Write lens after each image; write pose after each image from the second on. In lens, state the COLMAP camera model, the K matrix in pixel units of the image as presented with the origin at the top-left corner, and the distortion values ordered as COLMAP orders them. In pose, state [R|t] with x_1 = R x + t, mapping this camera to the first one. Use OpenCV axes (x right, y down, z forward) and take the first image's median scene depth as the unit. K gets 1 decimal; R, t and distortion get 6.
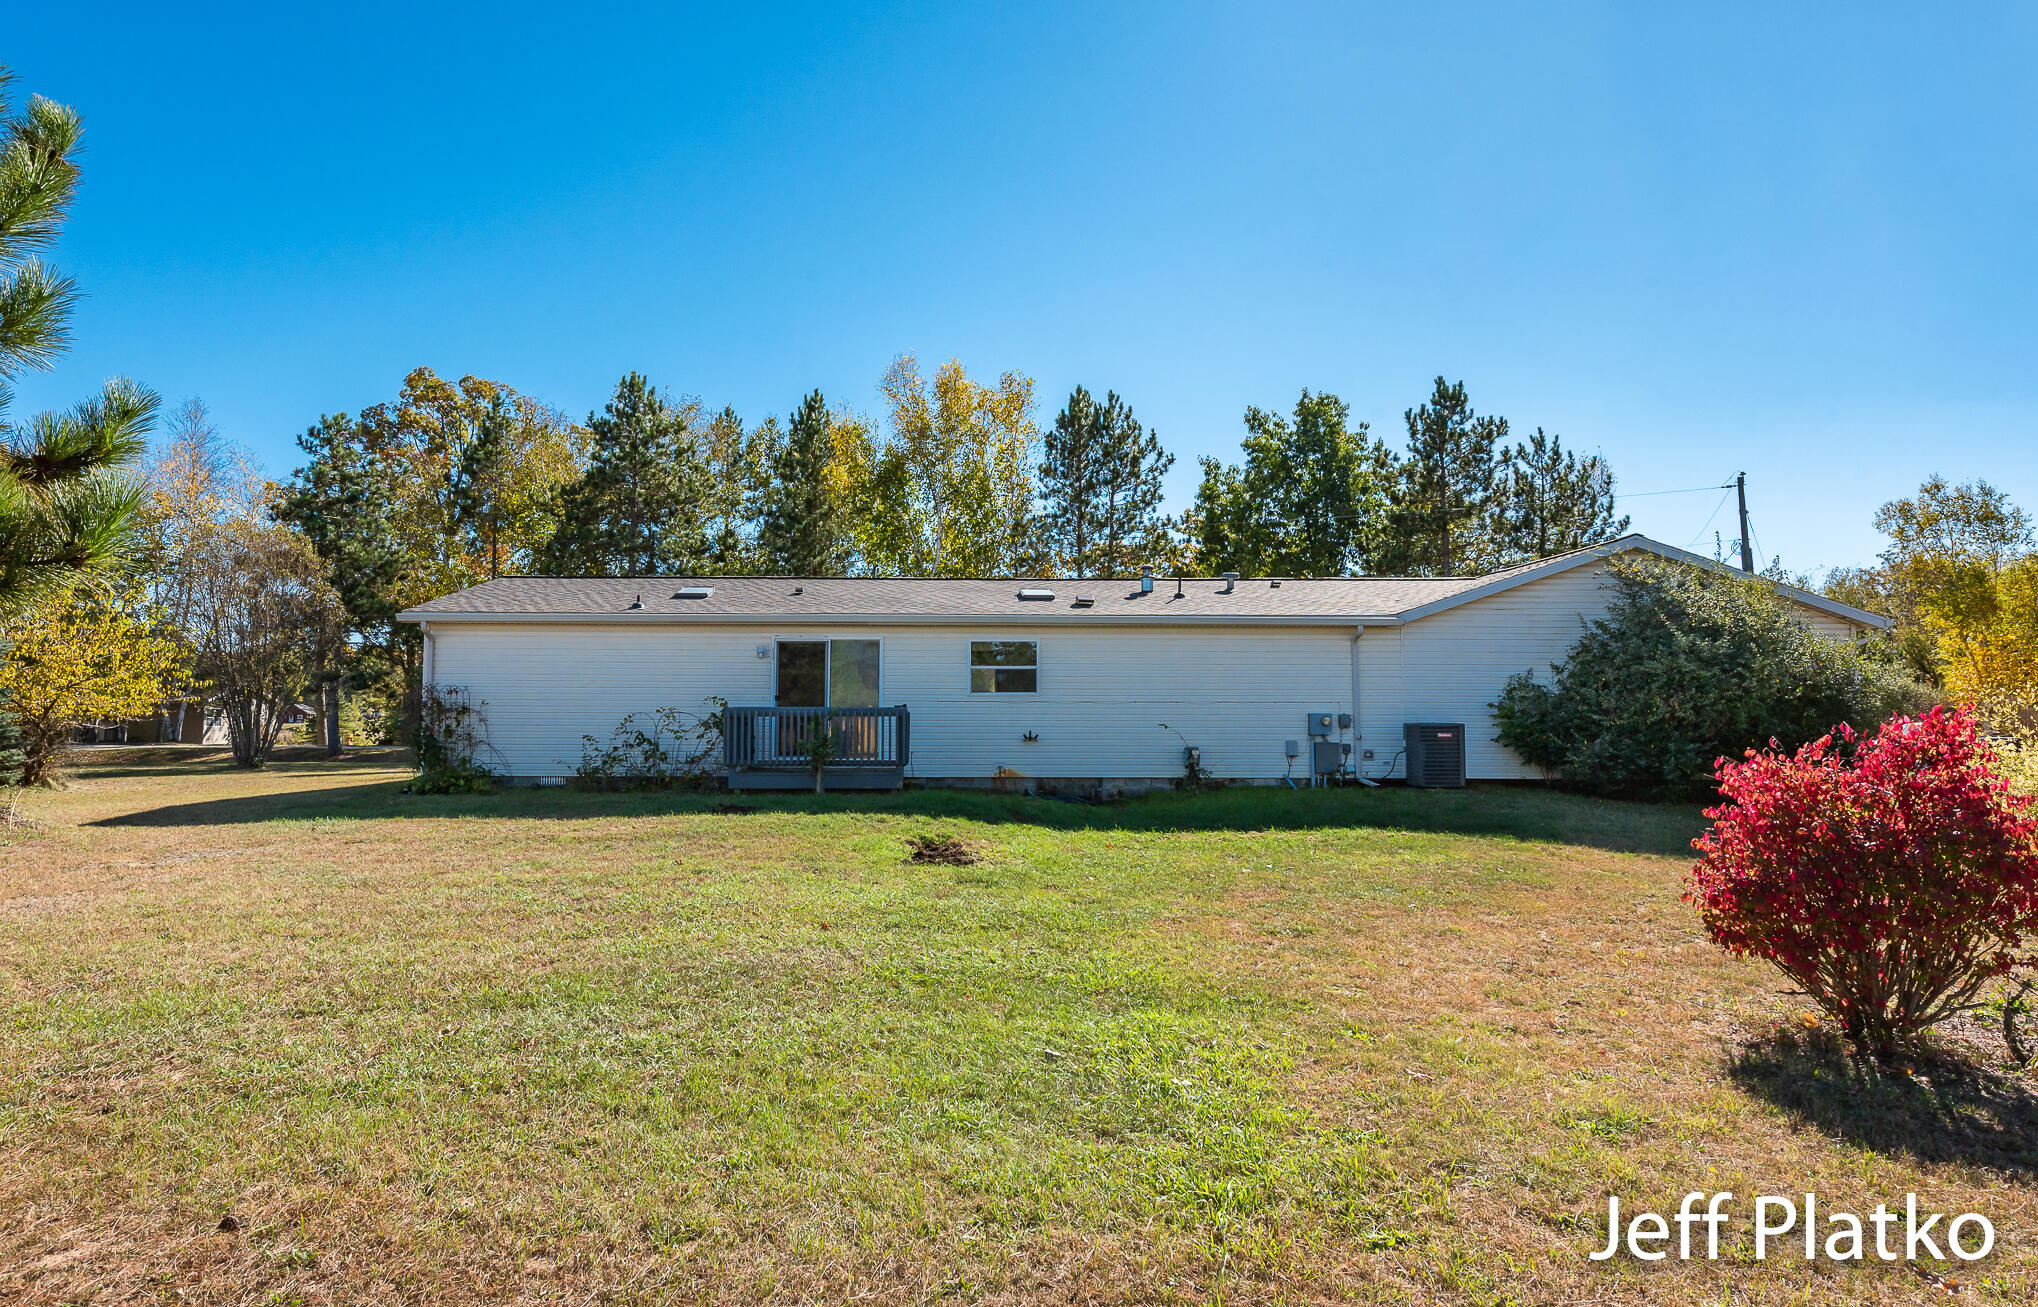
lens RADIAL K [[1120.1, 0, 963.5], [0, 1120.1, 636.4], [0, 0, 1]] dist [0.038047, -0.001543]
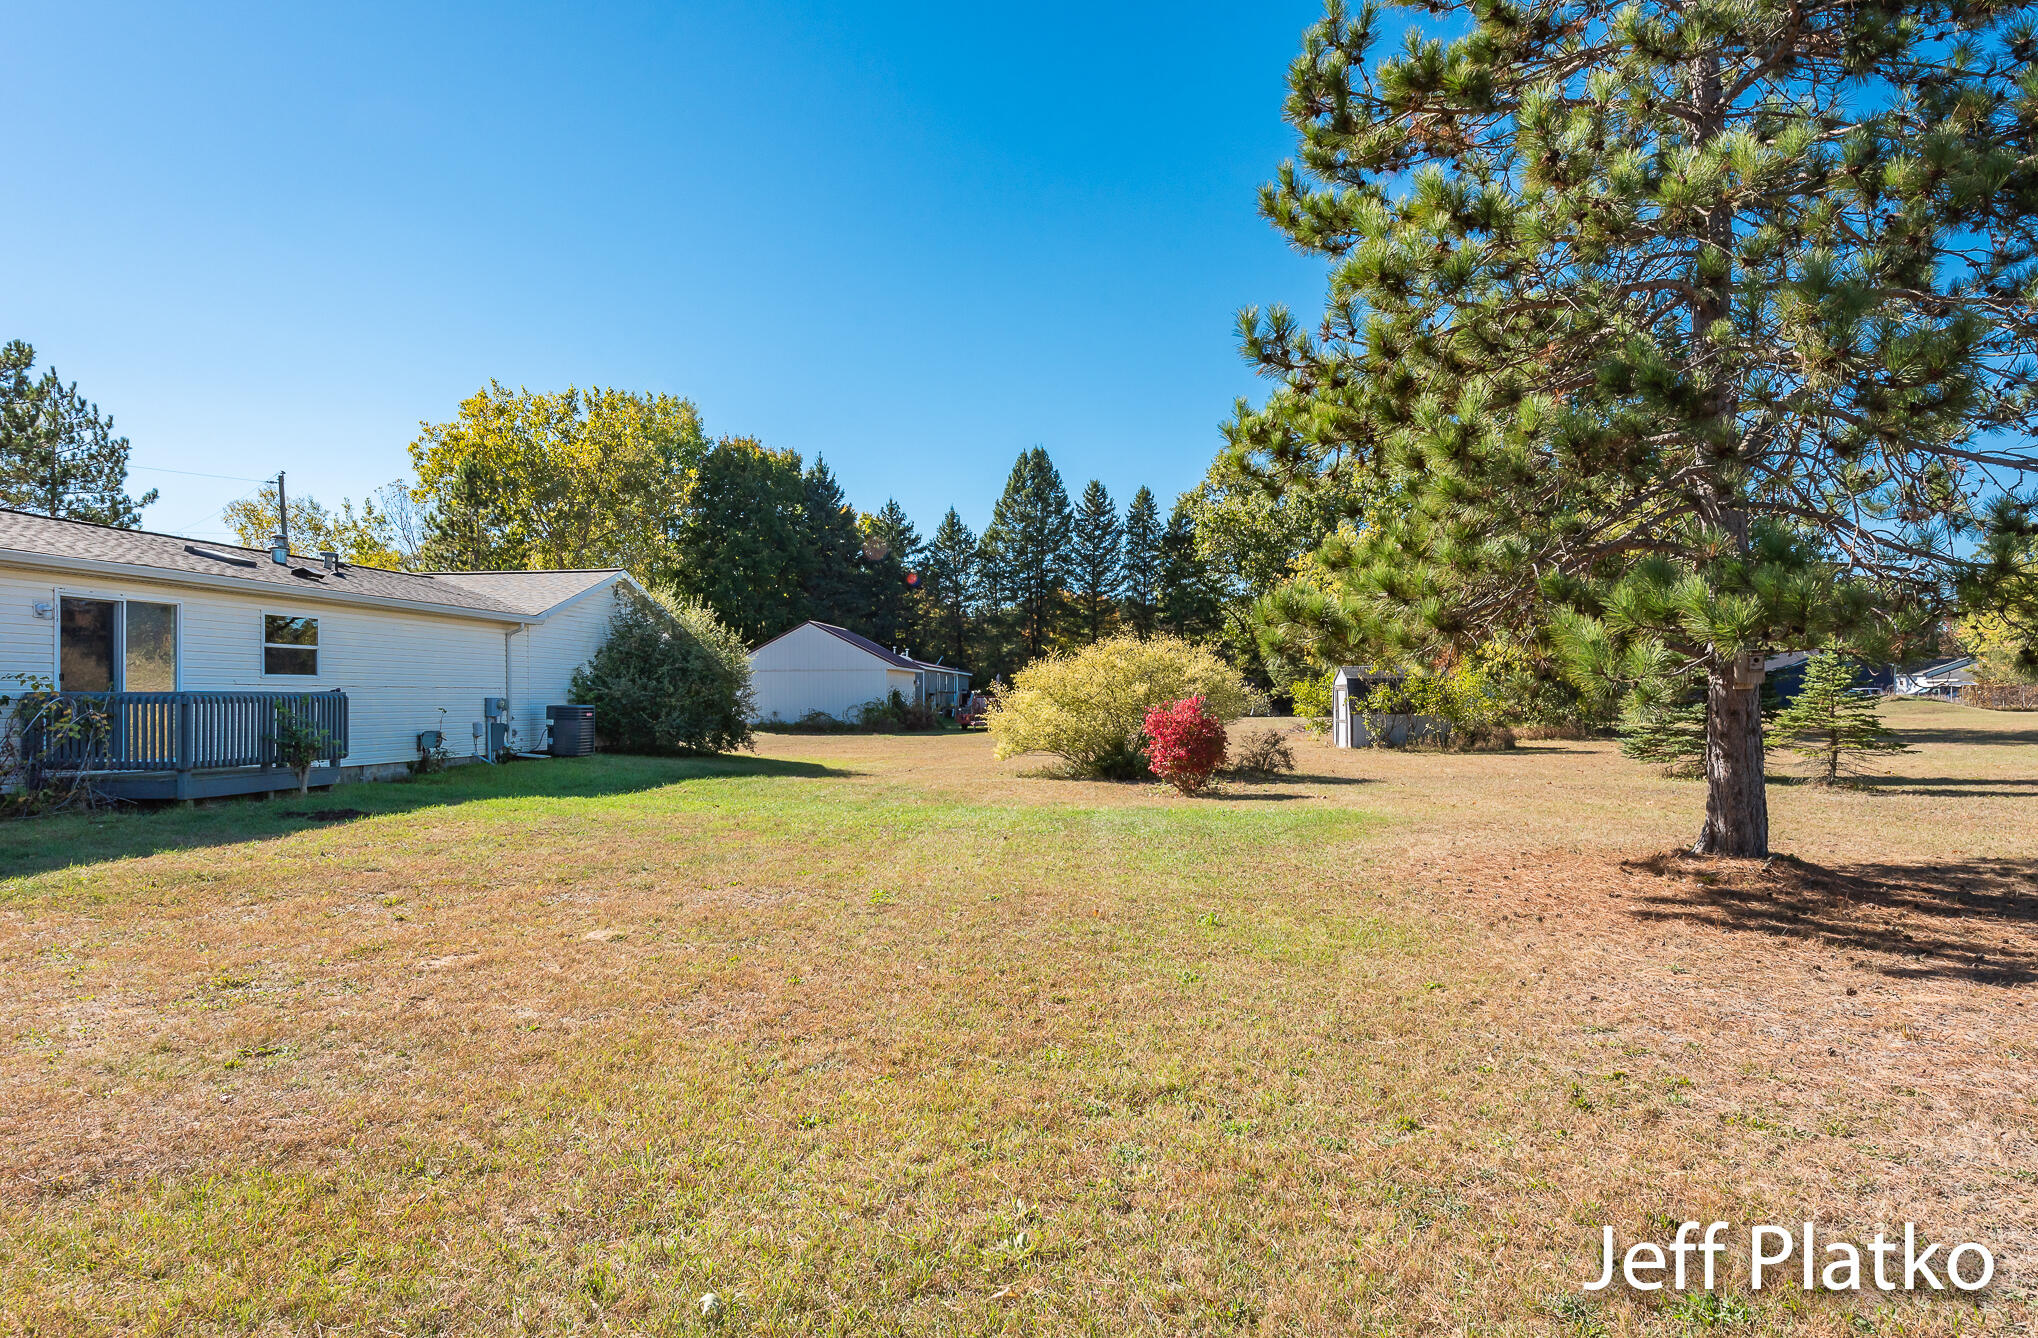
lens RADIAL K [[1347.8, 0, 1019.4], [0, 1347.8, 676.8], [0, 0, 1]] dist [0.002635, 0.000889]
pose [[0.105085, 0.014207, 0.994362, -0.438783], [-0.066878, 0.997735, -0.007188, 0.009789], [-0.992212, -0.065745, 0.105797, 0.150176]]
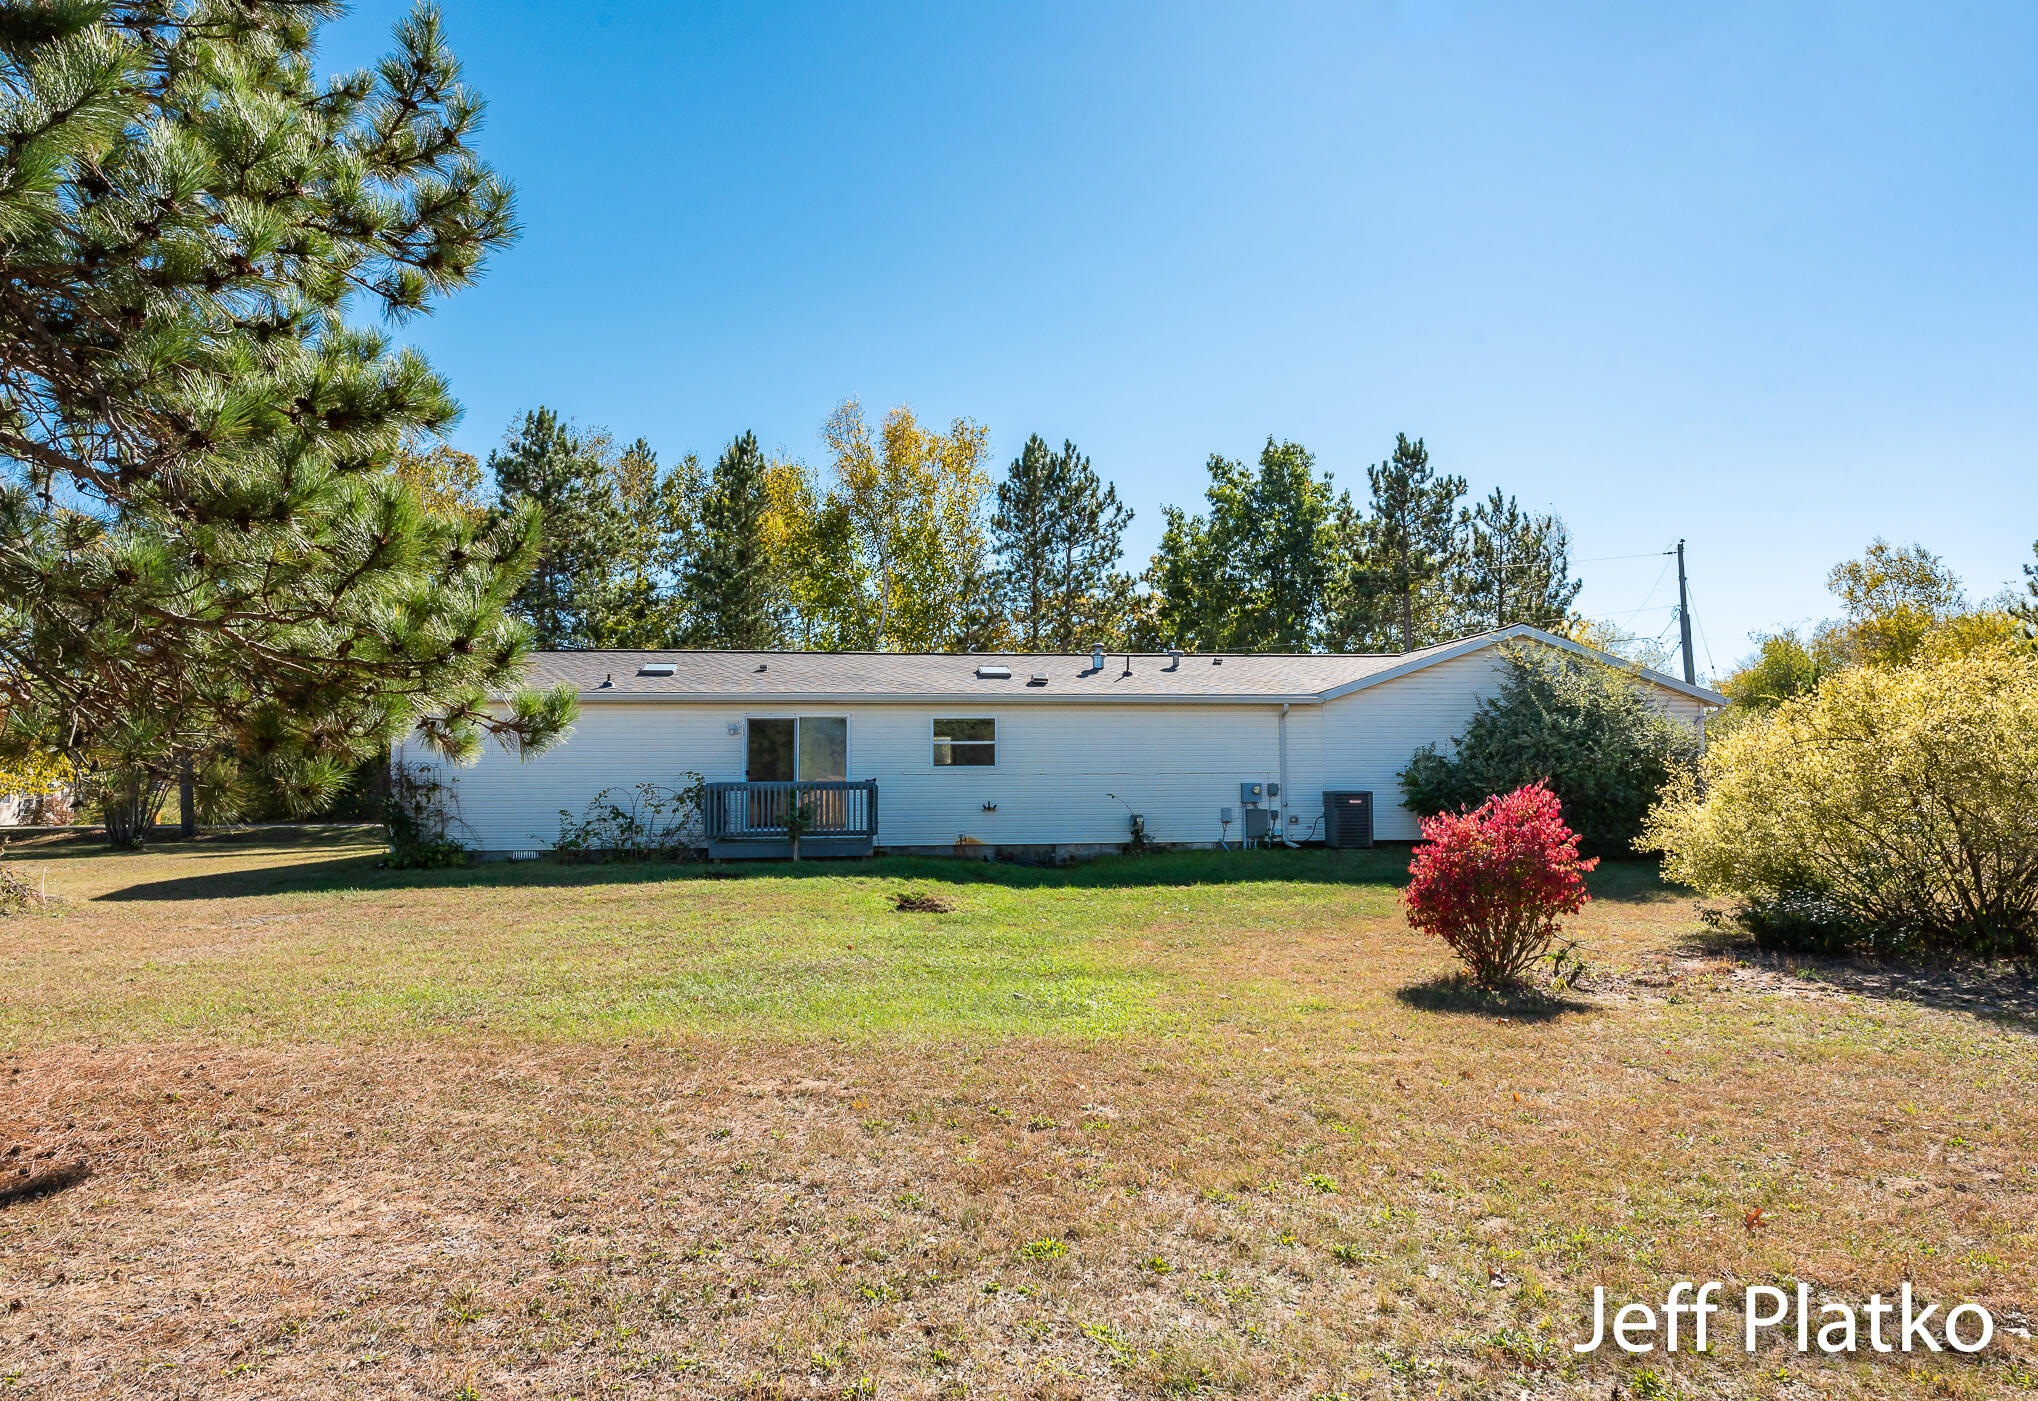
lens RADIAL K [[1330.6, 0, 1029.6], [0, 1330.6, 702.5], [0, 0, 1]] dist [0.061971, 0.006877]
pose [[0.995086, -0.002160, 0.098993, -0.012839], [0.000996, 0.999930, 0.011801, -0.011739], [-0.099011, -0.011644, 0.995018, -0.125218]]
